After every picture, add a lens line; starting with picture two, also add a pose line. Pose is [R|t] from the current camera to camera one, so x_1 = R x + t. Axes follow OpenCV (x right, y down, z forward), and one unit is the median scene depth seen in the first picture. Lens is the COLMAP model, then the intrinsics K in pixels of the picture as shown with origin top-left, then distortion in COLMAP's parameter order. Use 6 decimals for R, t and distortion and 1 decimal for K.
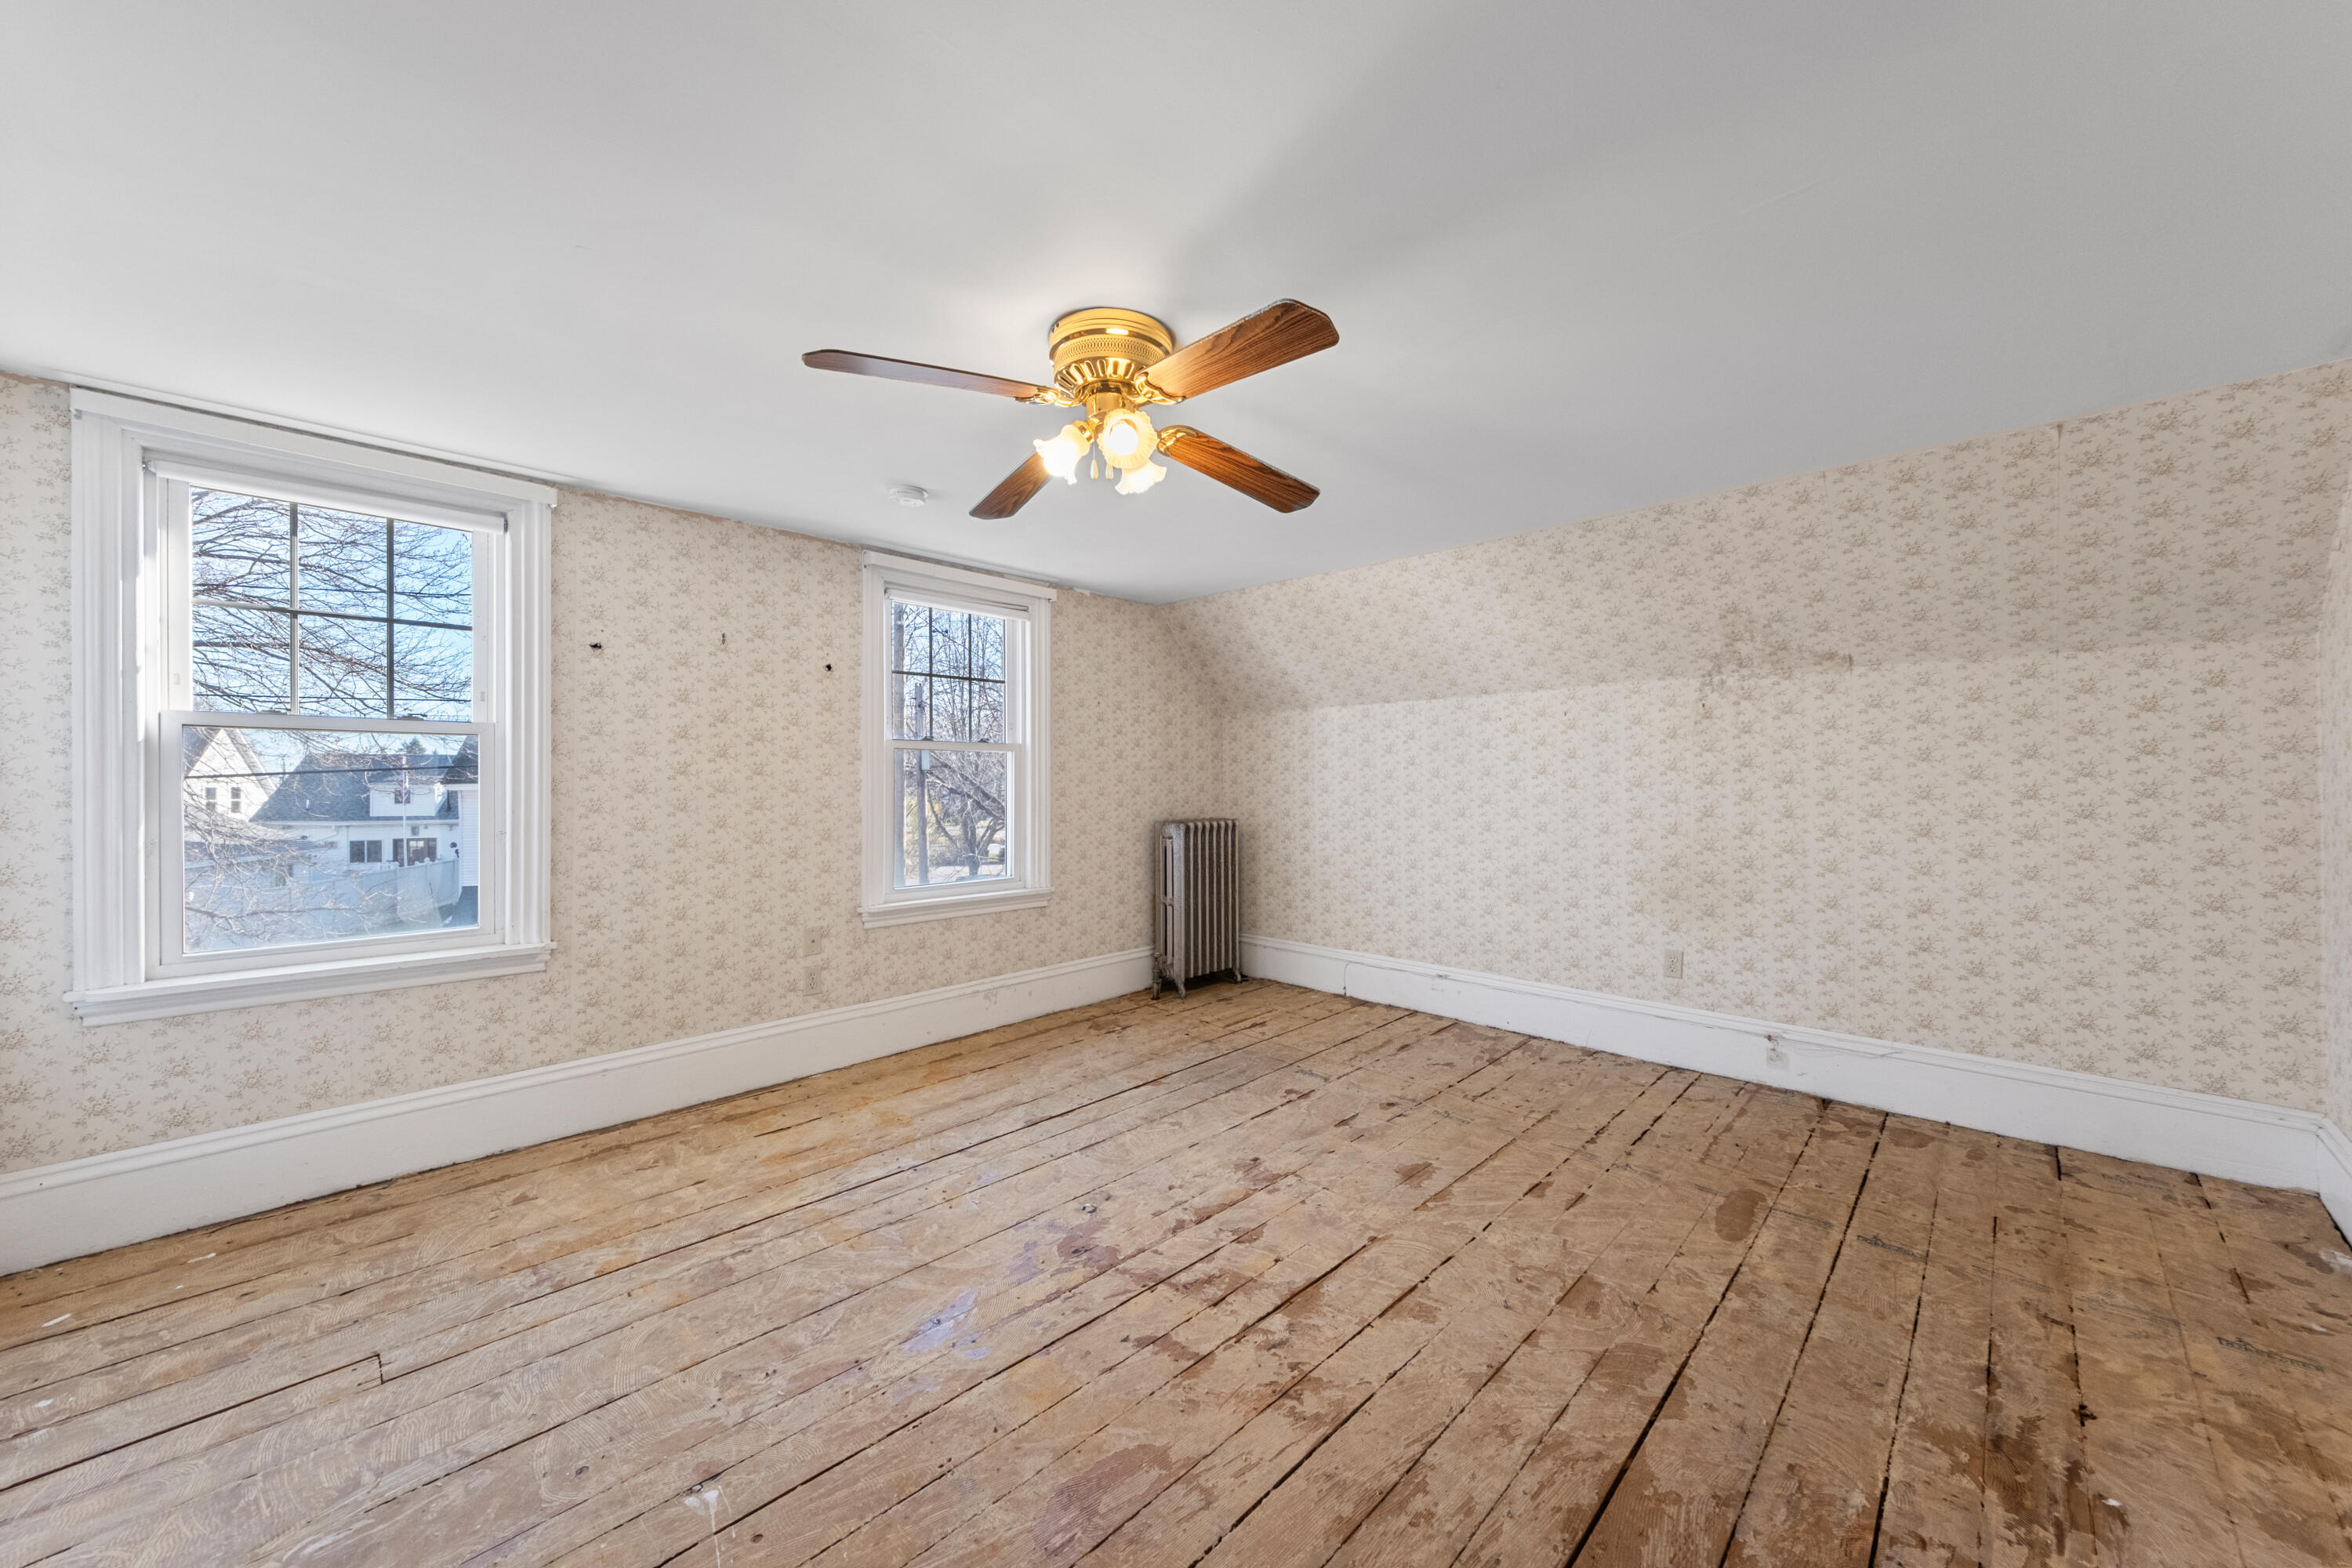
lens RADIAL K [[837.3, 0, 1171.6], [0, 837.3, 781.4], [0, 0, 1]] dist [0.011890, -0.000662]
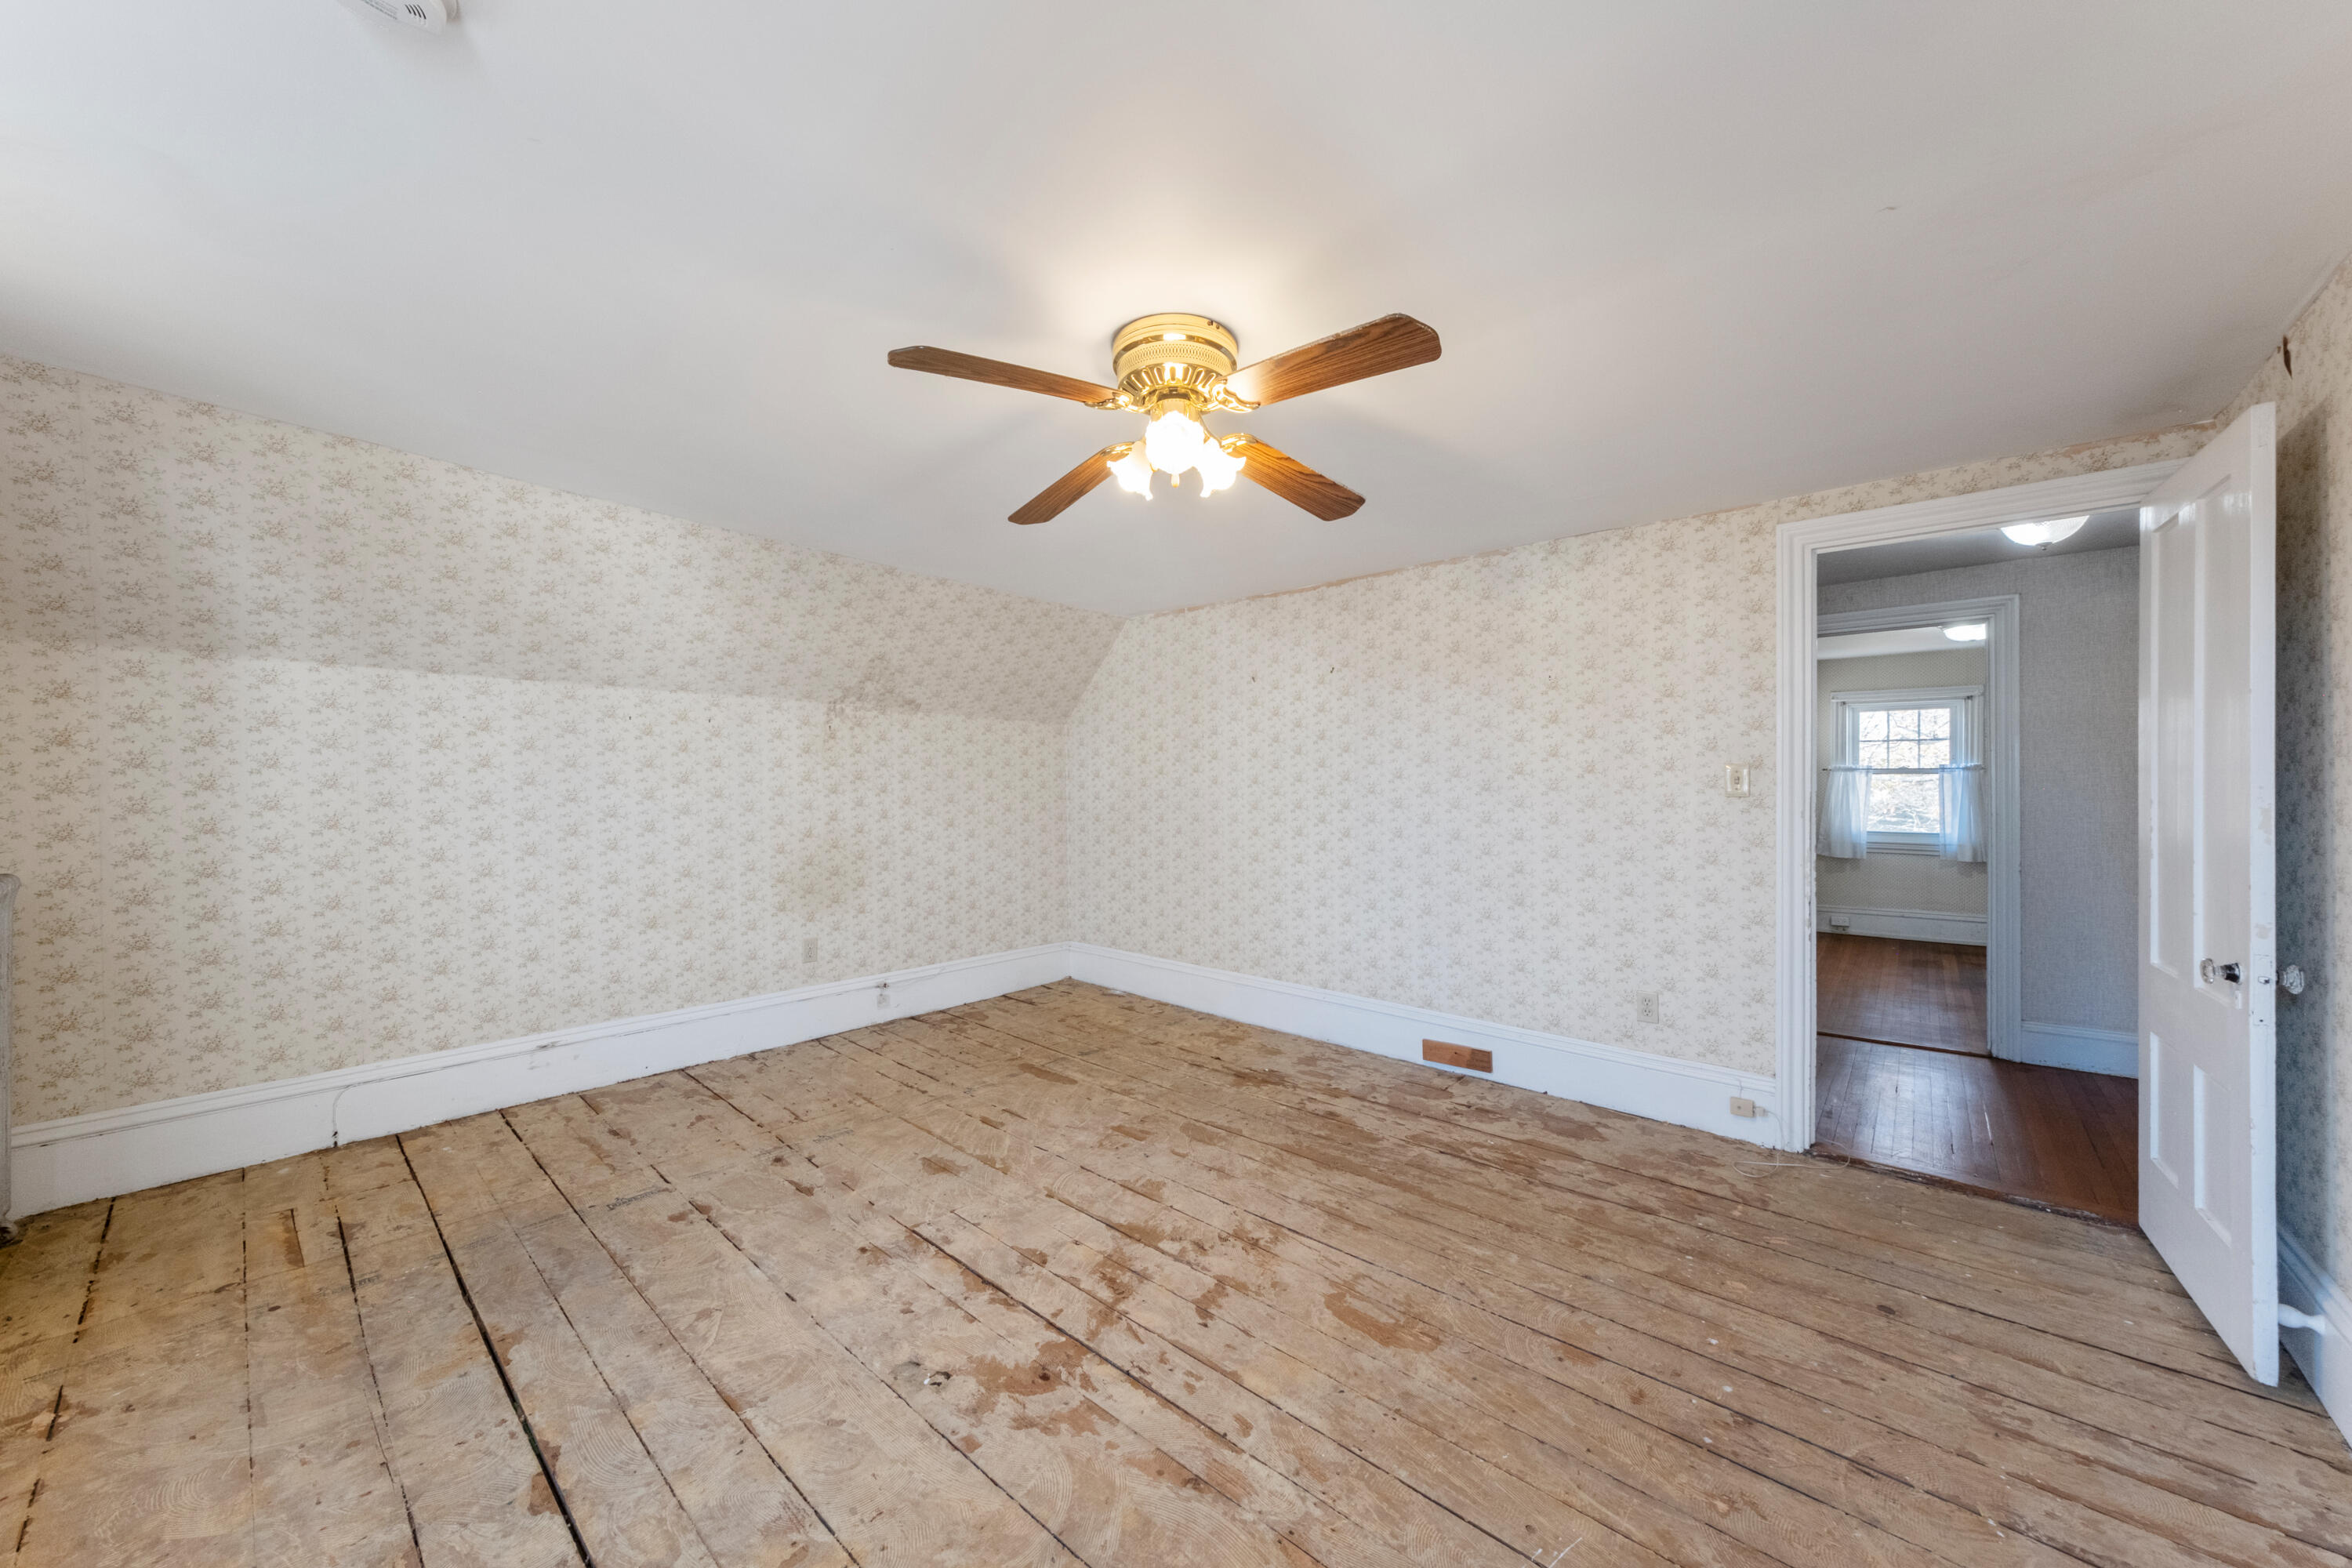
lens RADIAL K [[837.3, 0, 1171.9], [0, 837.3, 788.4], [0, 0, 1]] dist [0.011890, -0.000662]
pose [[-0.055221, 0.003280, 0.998469, -0.638245], [-0.002298, 0.999992, -0.003413, -0.000965], [-0.998472, -0.002483, -0.055213, 0.637845]]
